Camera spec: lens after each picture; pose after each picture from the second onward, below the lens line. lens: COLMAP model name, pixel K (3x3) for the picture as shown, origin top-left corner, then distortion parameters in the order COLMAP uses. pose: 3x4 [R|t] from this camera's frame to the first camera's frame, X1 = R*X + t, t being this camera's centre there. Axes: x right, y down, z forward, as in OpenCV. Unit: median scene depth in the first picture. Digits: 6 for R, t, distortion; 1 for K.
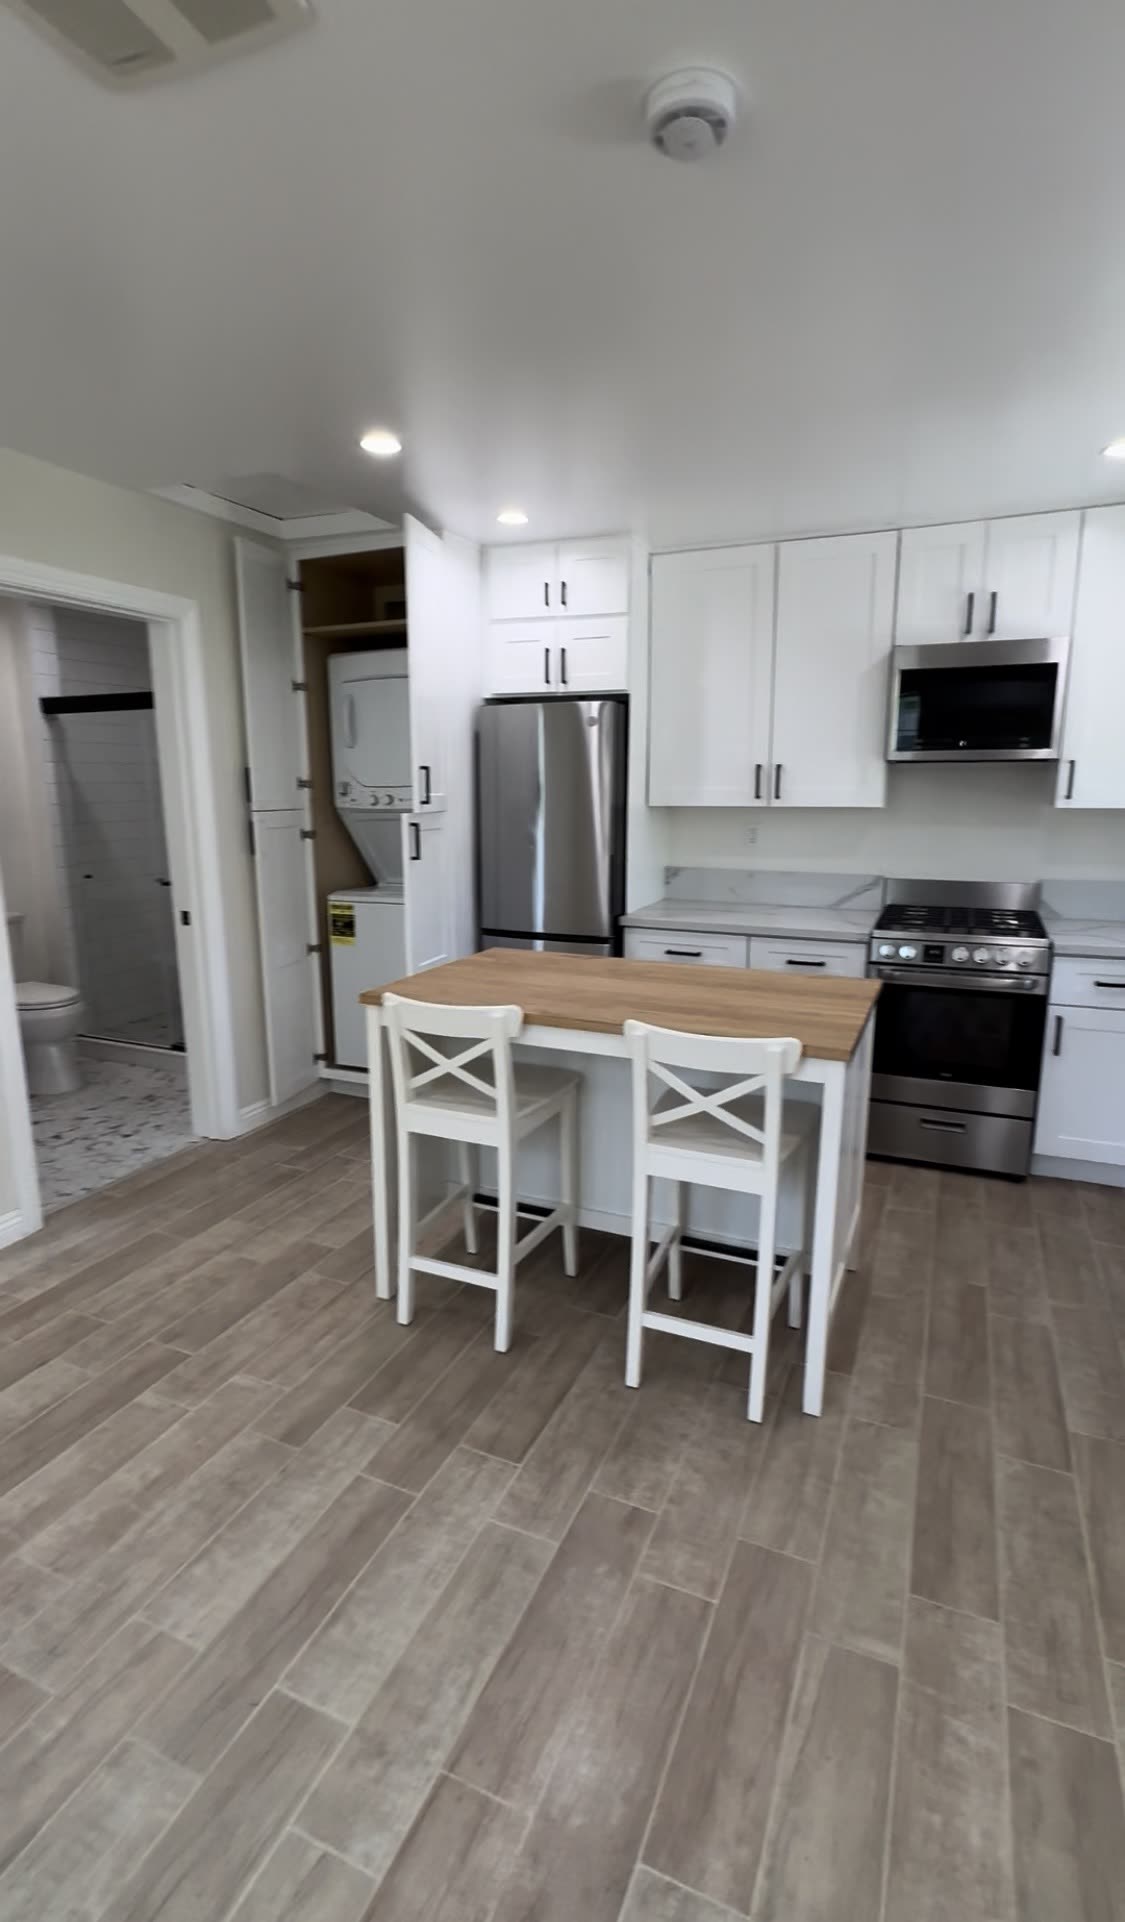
lens RADIAL K [[901.2, 0, 567.3], [0, 901.2, 960.8], [0, 0, 1]] dist [0.000044, 0.000060]
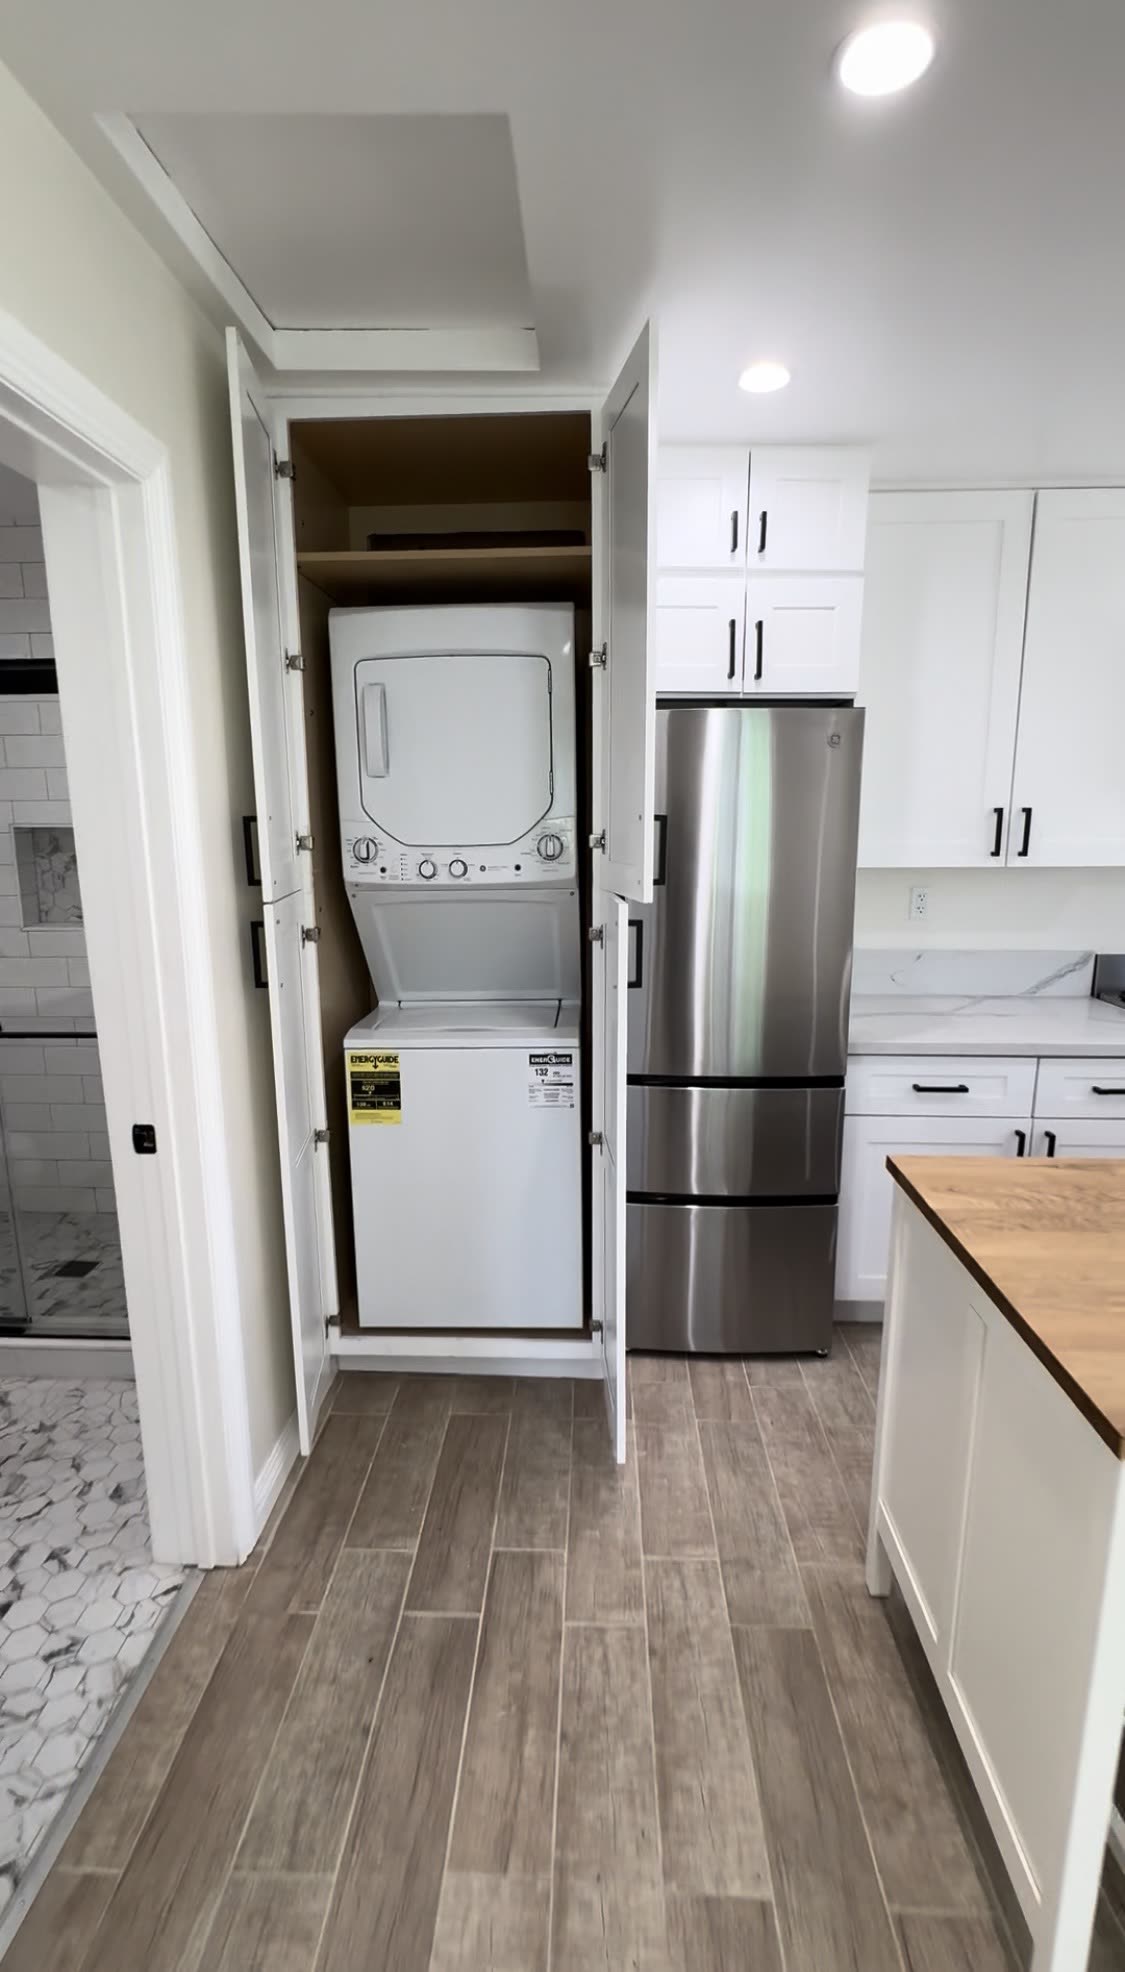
lens RADIAL K [[897.8, 0, 563.8], [0, 897.8, 986.3], [0, 0, 1]] dist [-0.003391, -0.001366]
pose [[0.933004, -0.071249, 0.352741, -0.354839], [0.073492, 0.997271, 0.007048, -0.106519], [-0.352281, 0.019348, 0.935694, 0.457299]]
